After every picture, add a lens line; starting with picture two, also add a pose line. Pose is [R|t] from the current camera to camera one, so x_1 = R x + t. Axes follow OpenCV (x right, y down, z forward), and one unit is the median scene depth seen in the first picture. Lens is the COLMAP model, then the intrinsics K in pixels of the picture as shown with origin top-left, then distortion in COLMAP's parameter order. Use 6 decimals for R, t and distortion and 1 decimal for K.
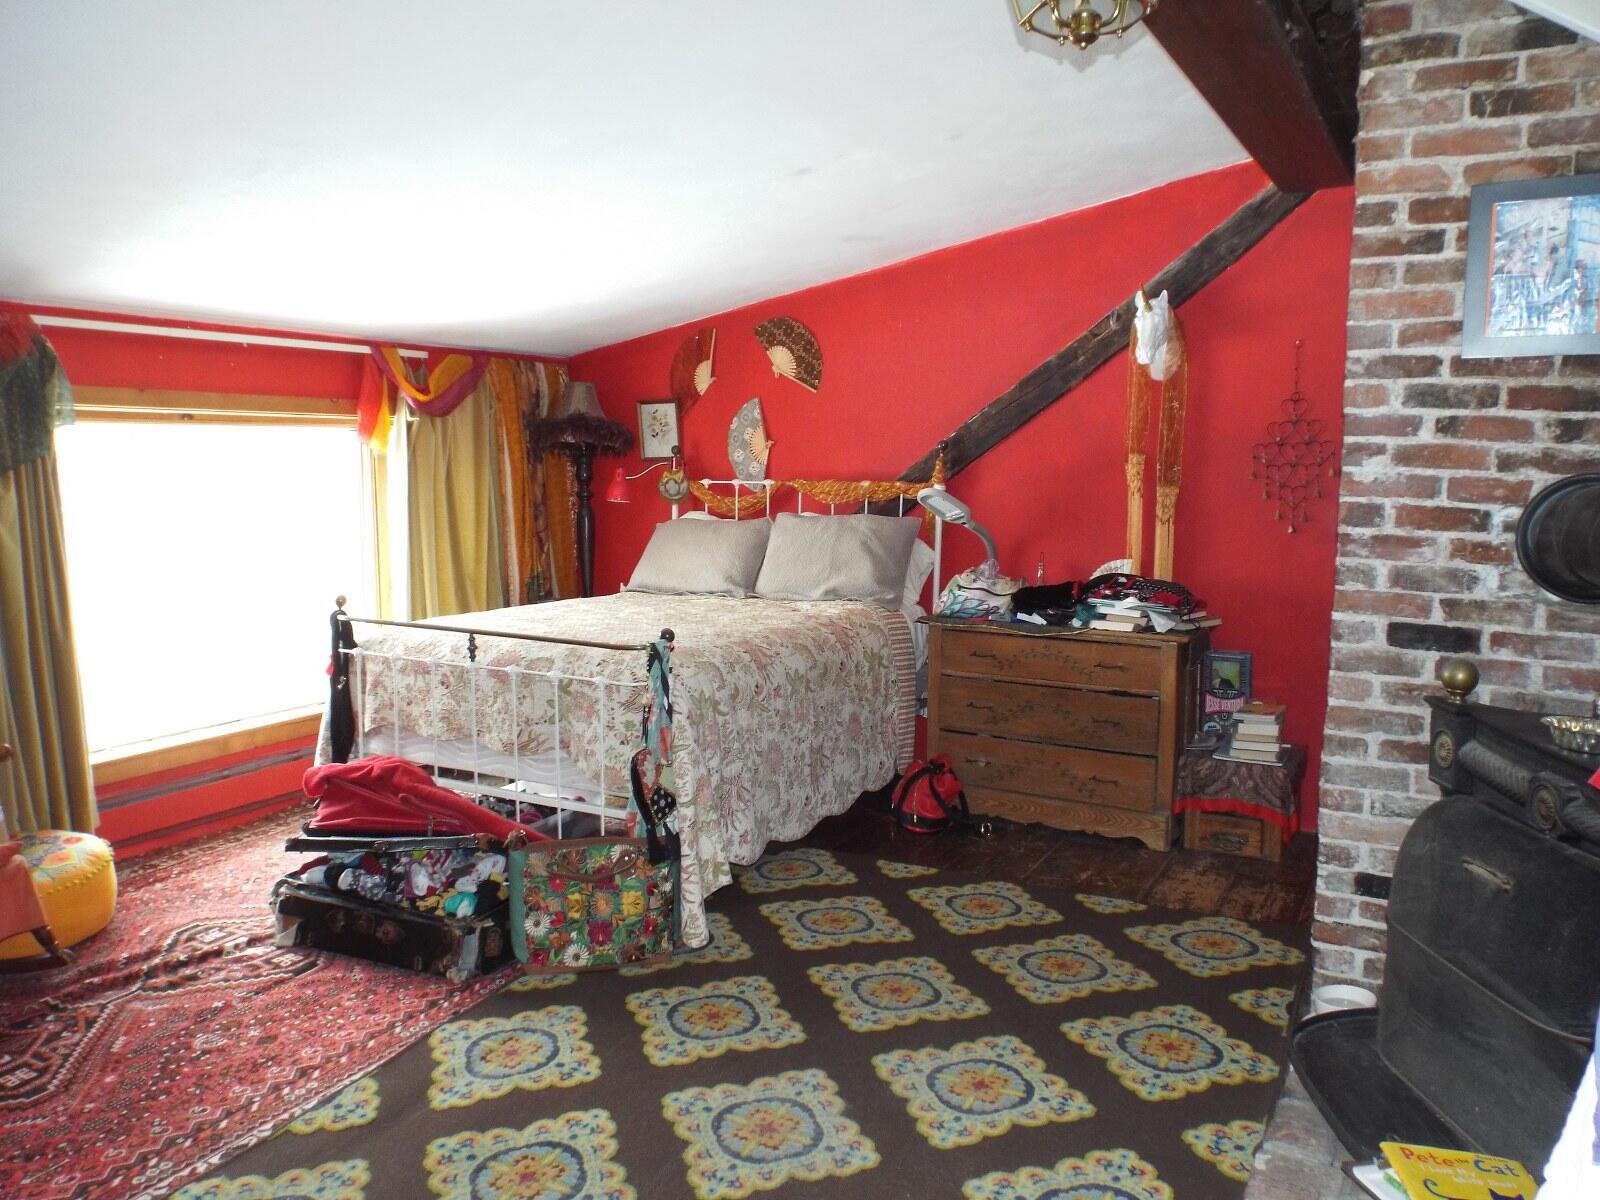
lens RADIAL K [[1194.7, 0, 800.0], [0, 1194.7, 600.0], [0, 0, 1]] dist [-0.003679, -0.003244]
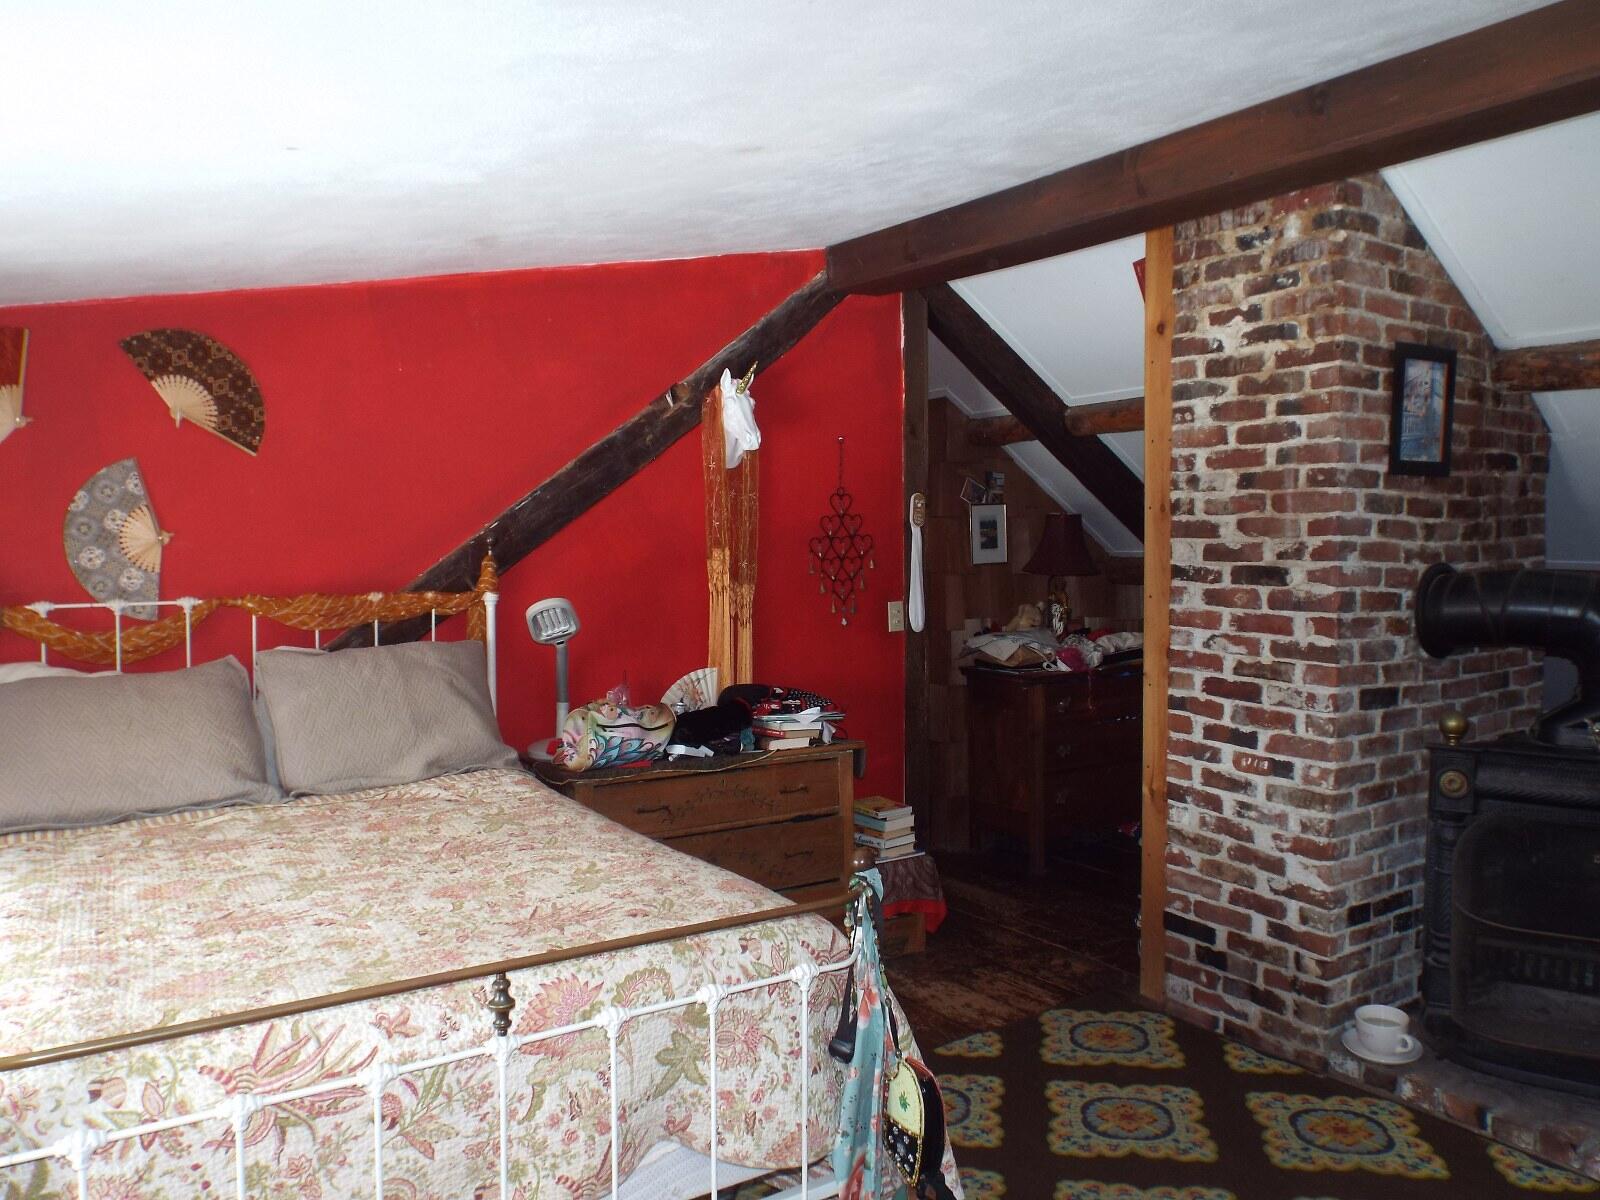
lens RADIAL K [[1194.7, 0, 800.0], [0, 1194.7, 600.0], [0, 0, 1]] dist [-0.003679, -0.003244]
pose [[0.468414, -0.048997, 0.882150, -0.511062], [0.110647, 0.993853, -0.003552, -0.080444], [-0.876553, 0.099271, 0.470956, 0.573827]]
